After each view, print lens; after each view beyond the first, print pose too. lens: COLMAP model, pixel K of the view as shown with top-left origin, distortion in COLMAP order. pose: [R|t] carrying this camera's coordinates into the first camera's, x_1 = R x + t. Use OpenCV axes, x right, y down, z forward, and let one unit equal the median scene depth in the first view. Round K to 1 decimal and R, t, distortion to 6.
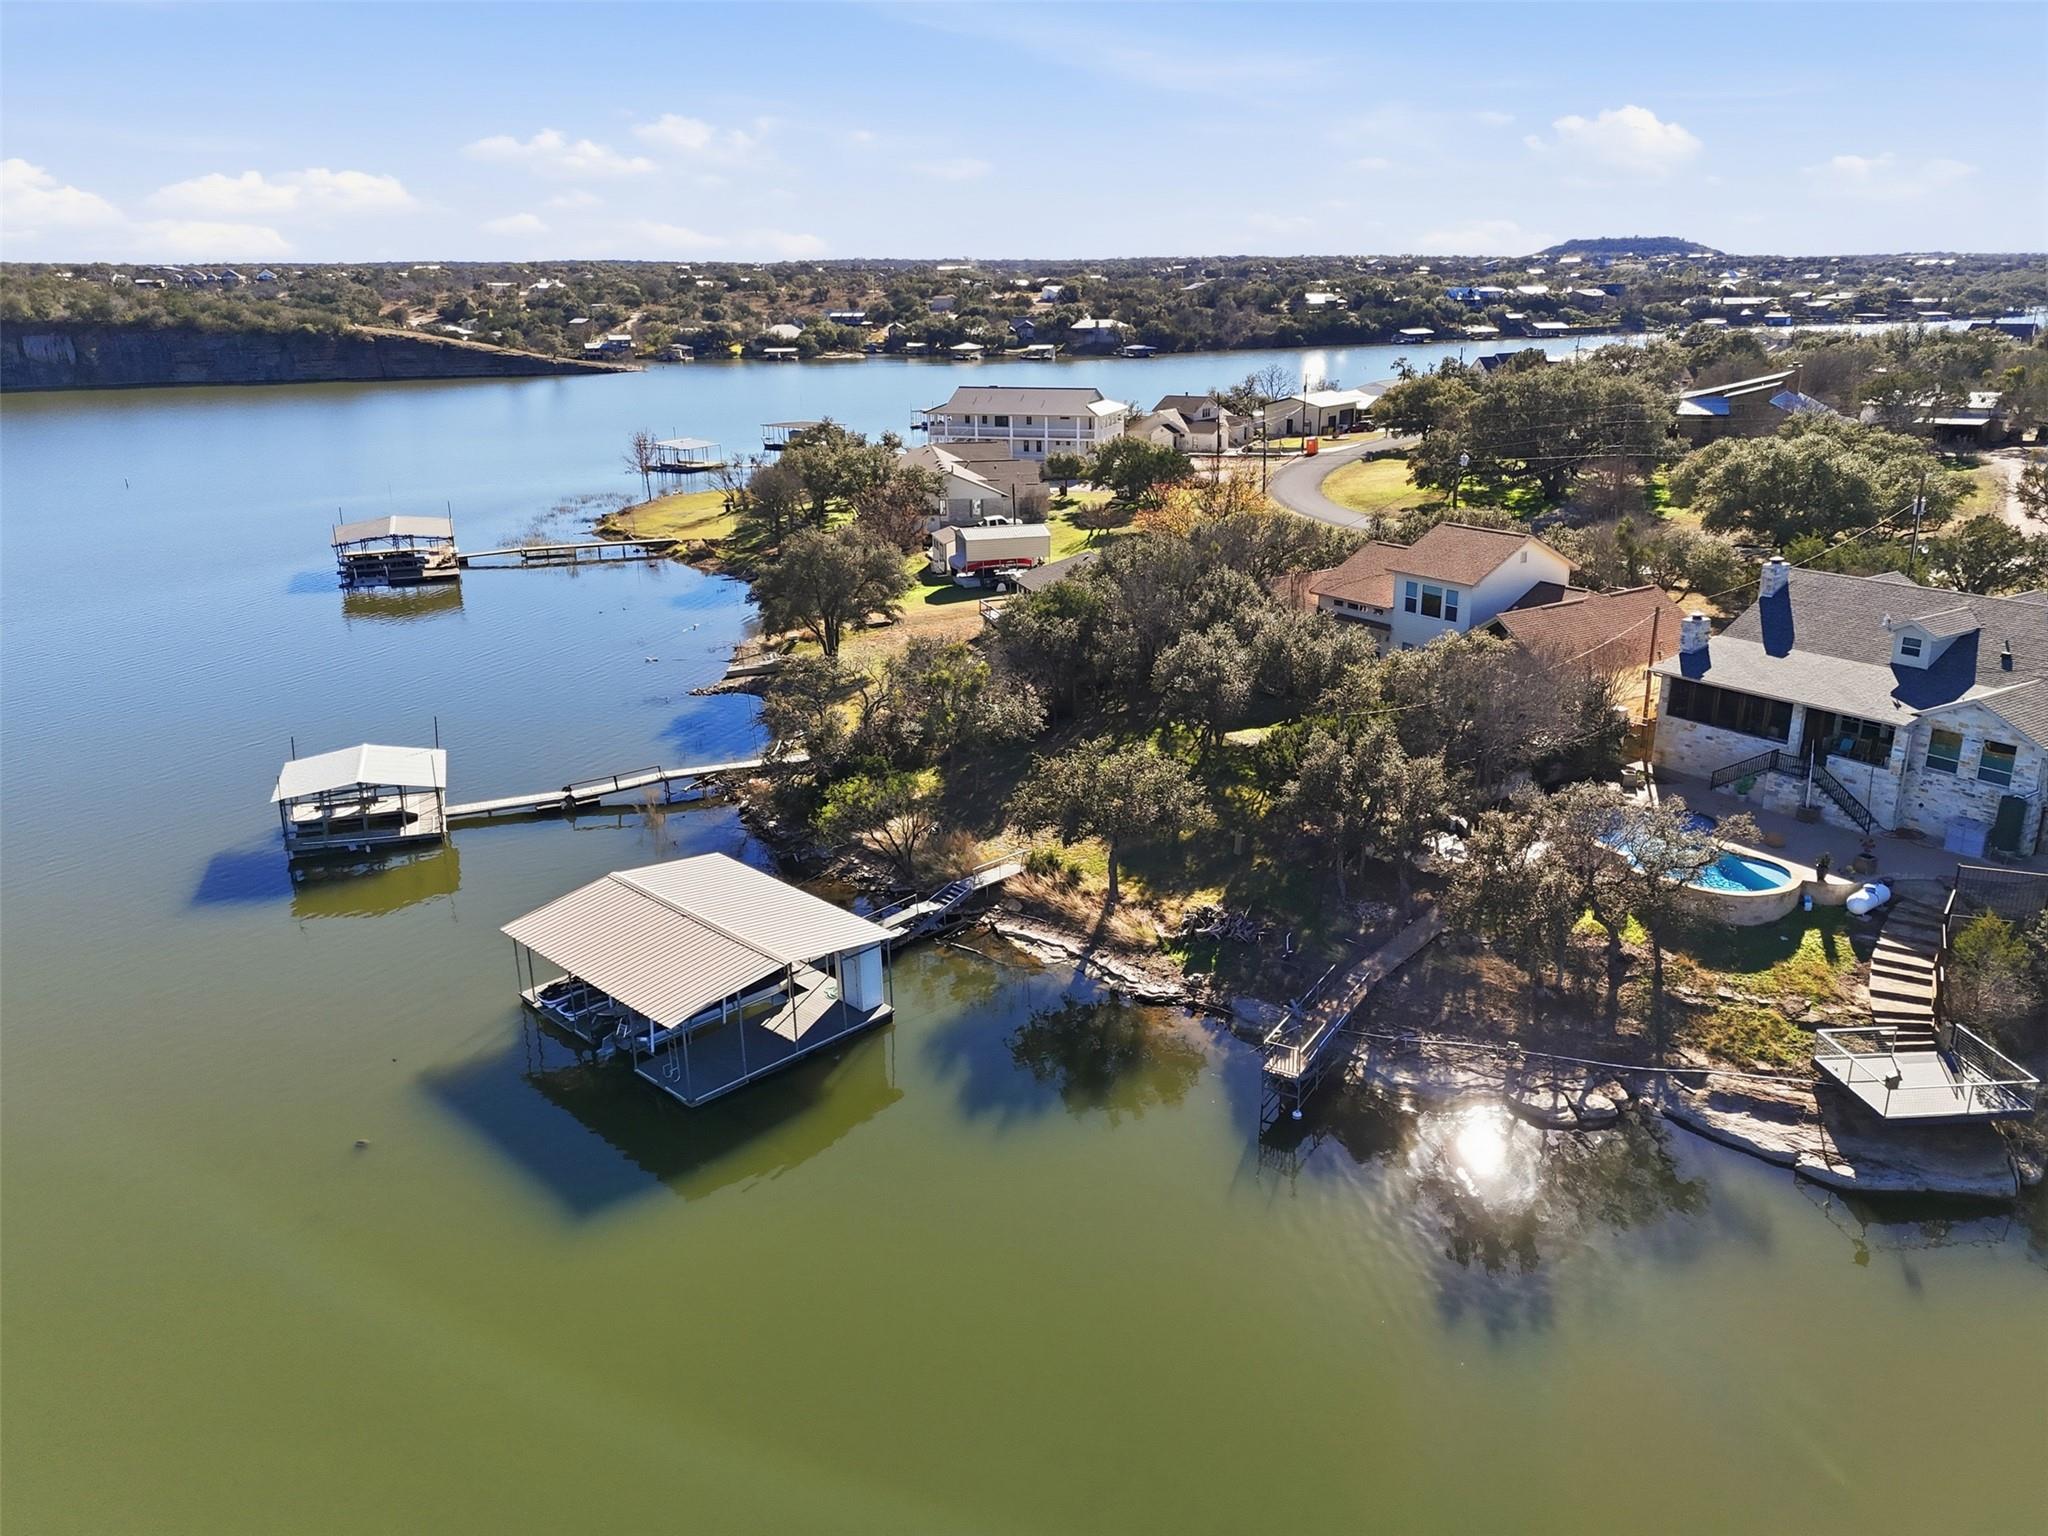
lens RADIAL K [[1488.1, 0, 1028.7], [0, 1488.1, 774.3], [0, 0, 1]] dist [0.068338, -0.059884]
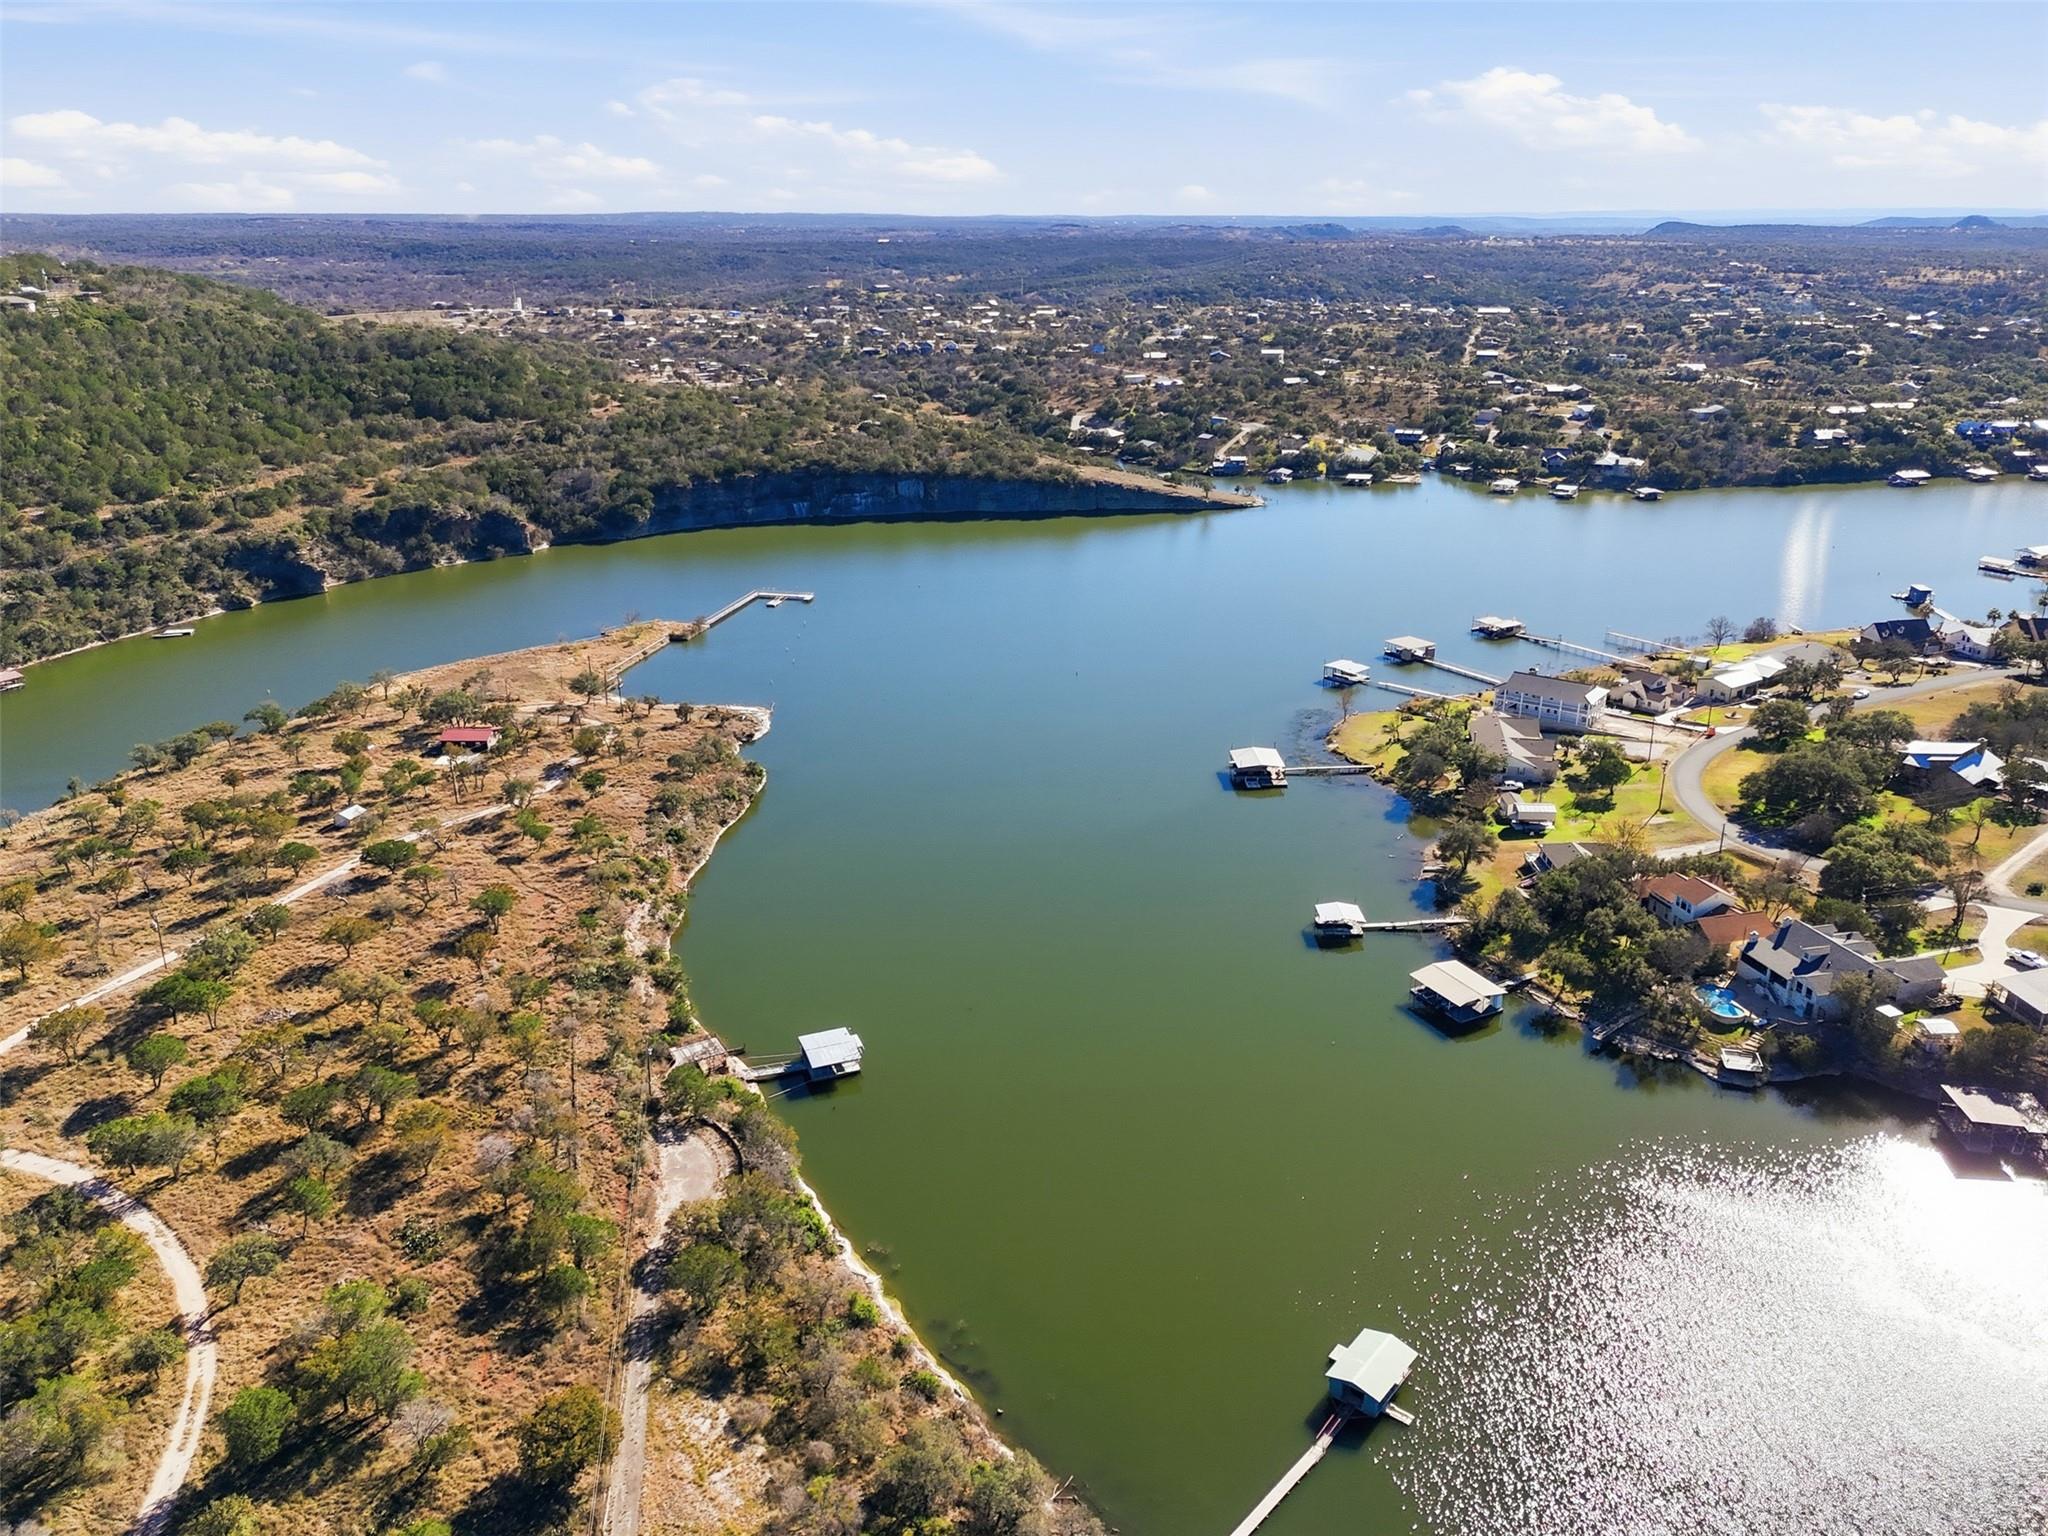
lens RADIAL K [[1488.1, 0, 1049.0], [0, 1488.1, 810.1], [0, 0, 1]] dist [0.068338, -0.059884]
pose [[0.952586, 0.127289, -0.276364, -0.187046], [-0.110437, 0.990990, 0.075774, -0.500439], [0.283520, -0.041661, 0.958061, -2.939224]]
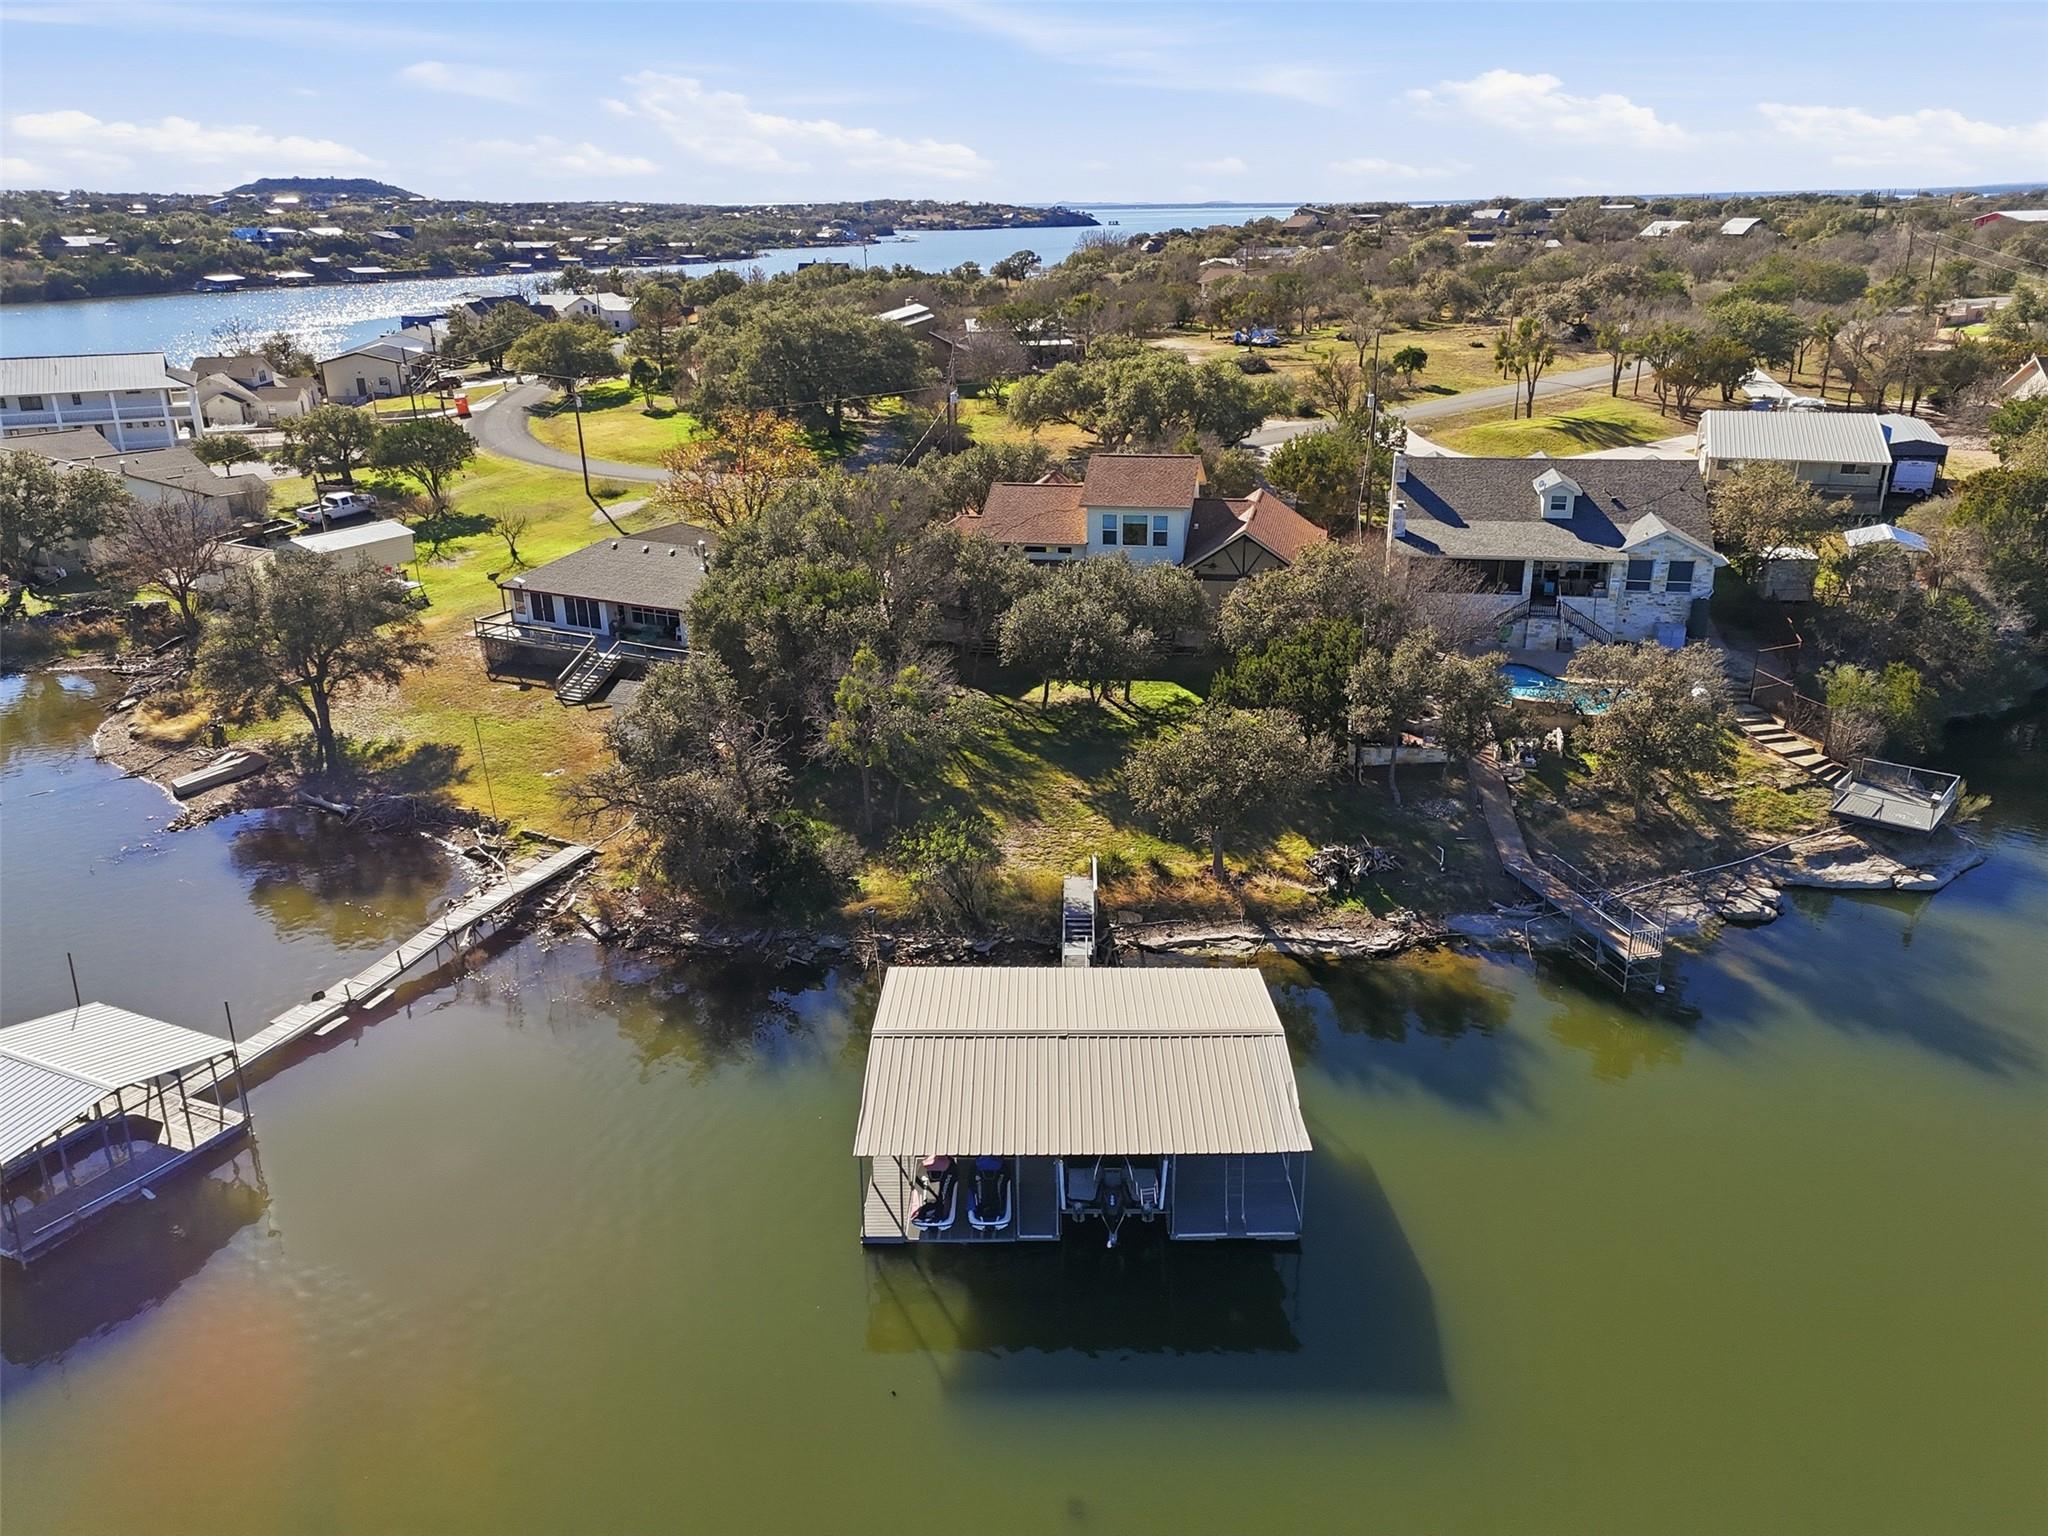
lens RADIAL K [[1488.1, 0, 1026.9], [0, 1488.1, 762.8], [0, 0, 1]] dist [0.068338, -0.059884]
pose [[0.709154, -0.241275, 0.662485, -0.620999], [0.223956, 0.968046, 0.112827, -0.115340], [-0.668539, 0.068356, 0.740529, 0.377951]]
